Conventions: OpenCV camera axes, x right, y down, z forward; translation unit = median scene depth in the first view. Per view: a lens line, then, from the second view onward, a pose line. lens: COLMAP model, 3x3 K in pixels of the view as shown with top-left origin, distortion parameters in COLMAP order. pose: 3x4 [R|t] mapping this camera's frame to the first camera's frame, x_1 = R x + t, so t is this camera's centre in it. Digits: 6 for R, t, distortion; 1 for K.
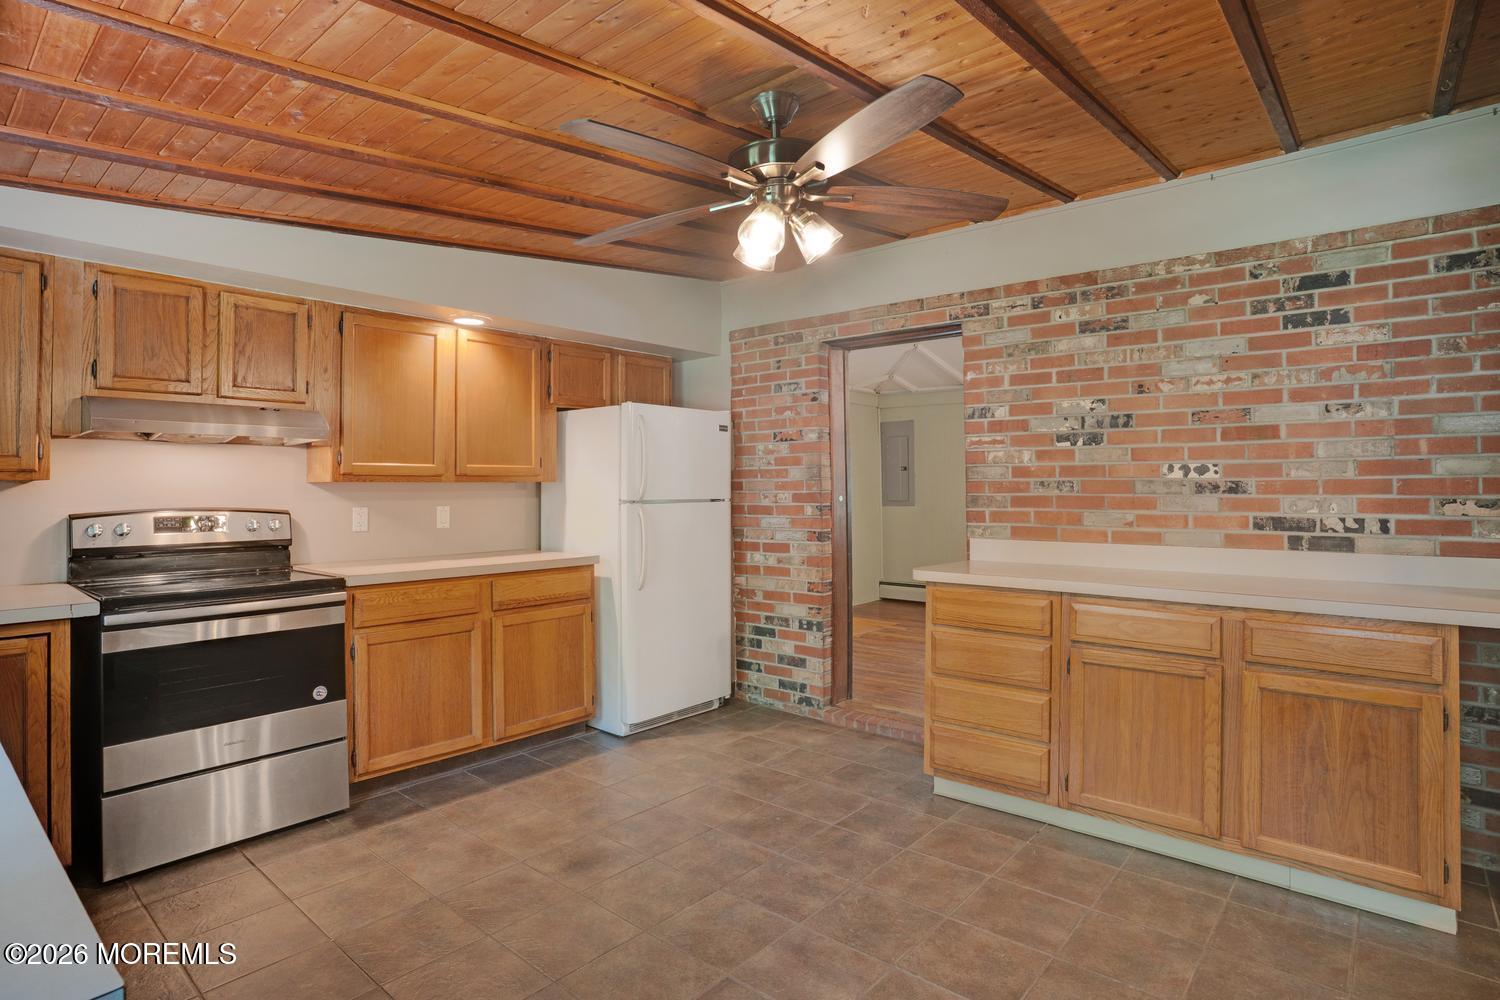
lens RADIAL K [[838.5, 0, 665.7], [0, 838.5, 471.6], [0, 0, 1]] dist [-0.054143, 0.015996]
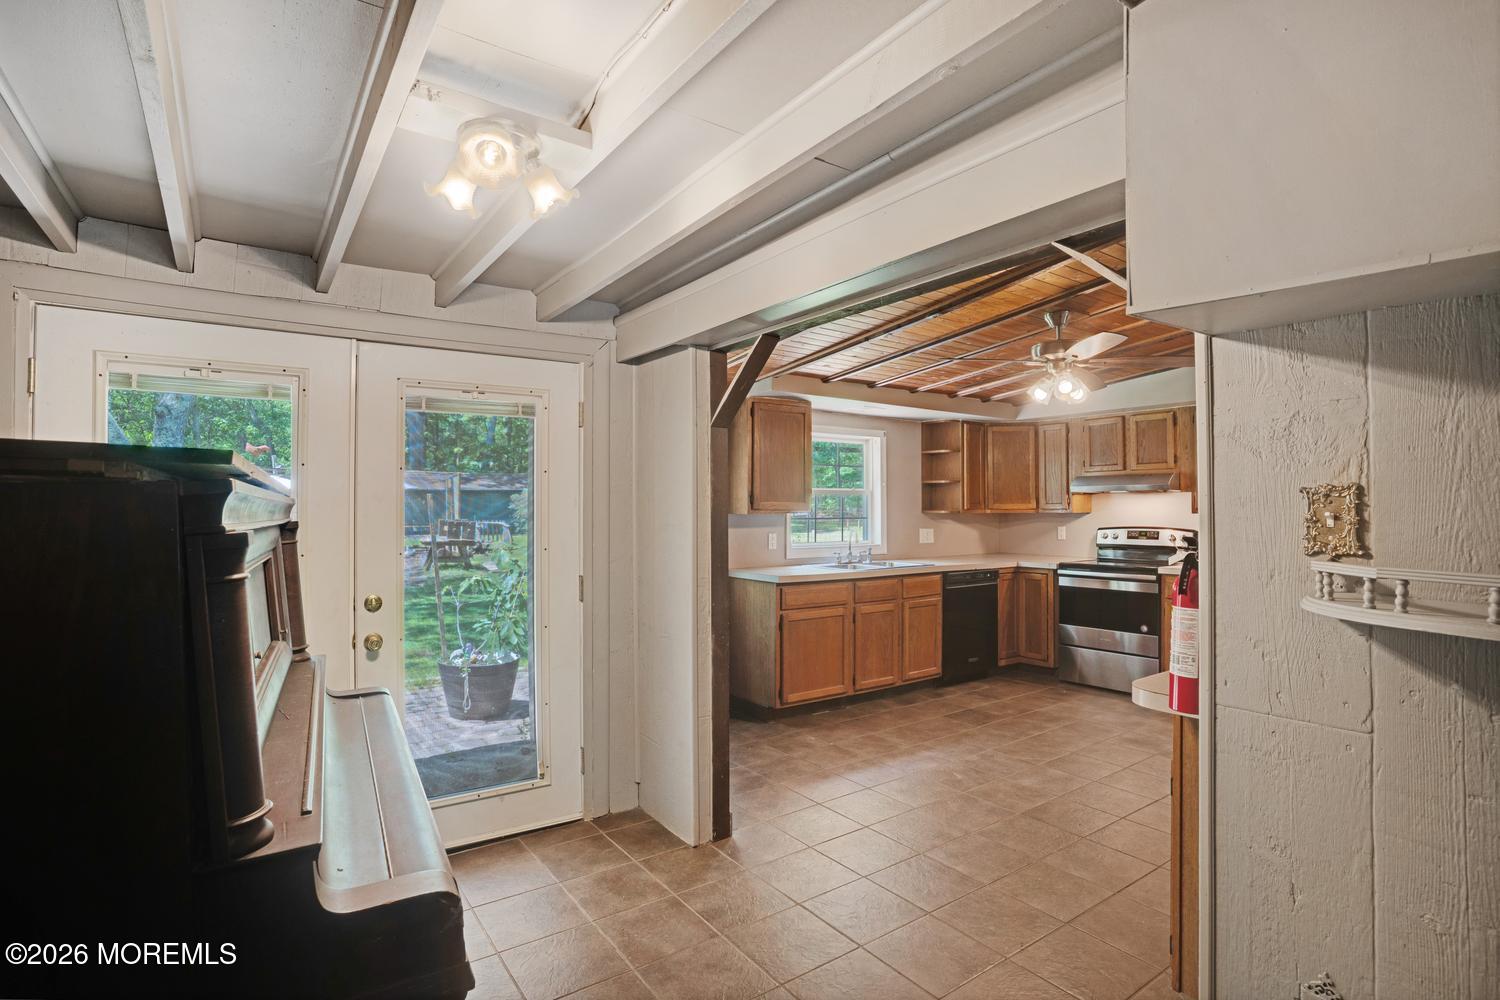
lens RADIAL K [[764.1, 0, 755.9], [0, 764.1, 496.8], [0, 0, 1]] dist [-0.038149, 0.011793]
pose [[-0.198187, -0.008271, -0.980129, 1.307547], [0.022097, 0.999673, -0.012904, -0.022315], [0.979915, -0.024216, -0.197939, 0.456275]]
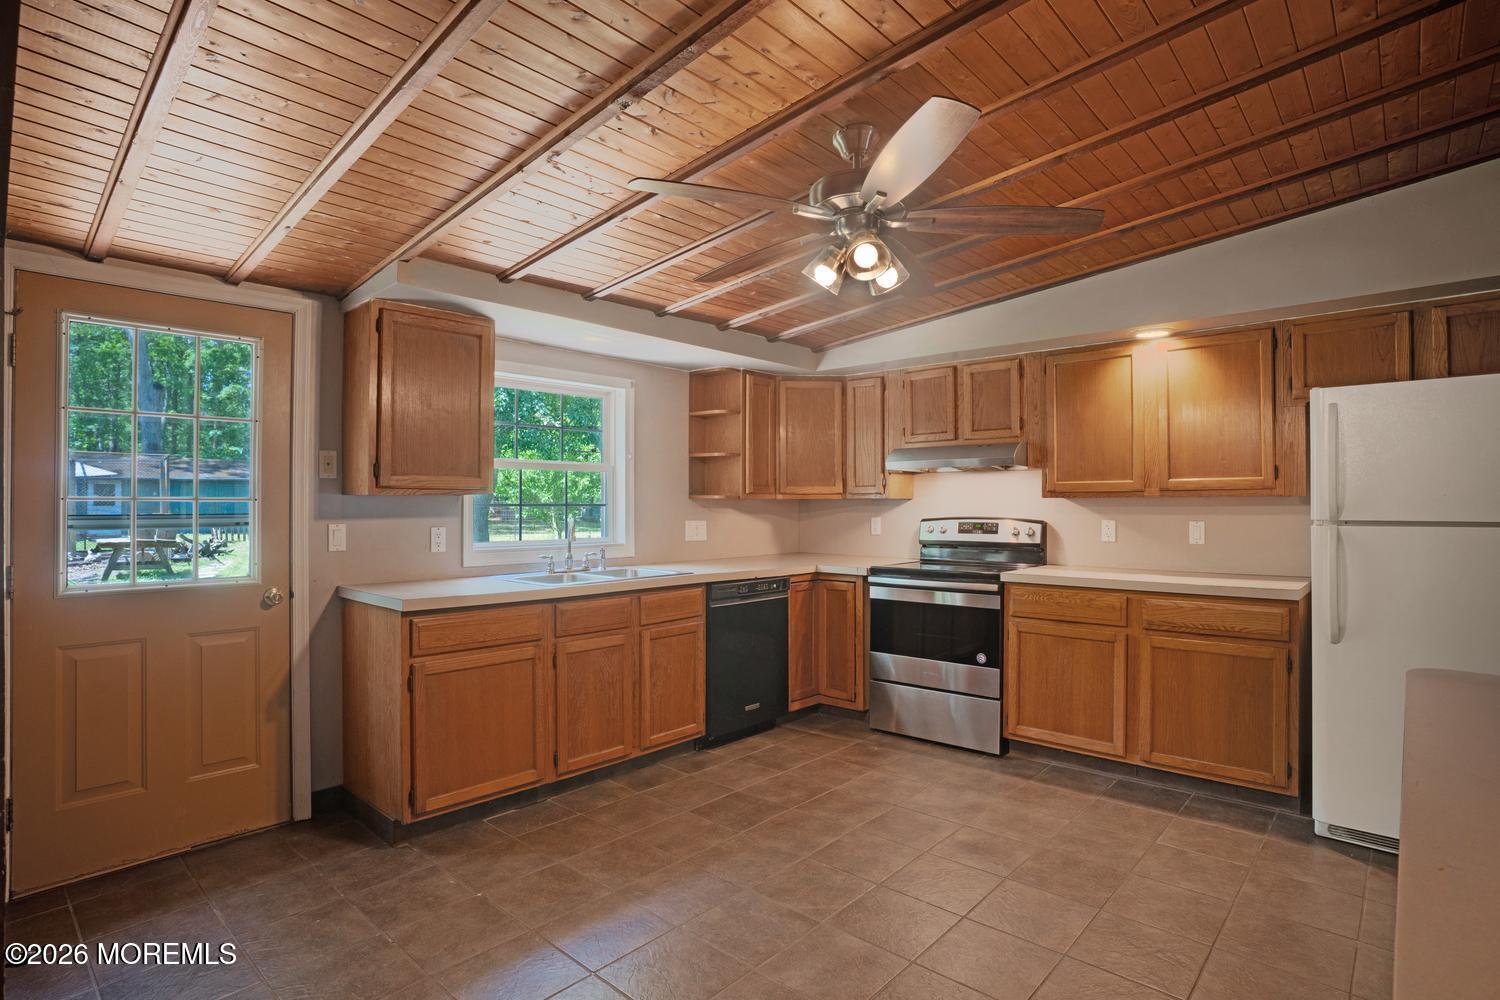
lens RADIAL K [[764.1, 0, 751.4], [0, 764.1, 499.6], [0, 0, 1]] dist [-0.038149, 0.011793]
pose [[0.003900, -0.000769, -0.999992, 0.738218], [0.020055, 0.999799, -0.000691, 0.006825], [0.999791, -0.020052, 0.003915, 0.586583]]
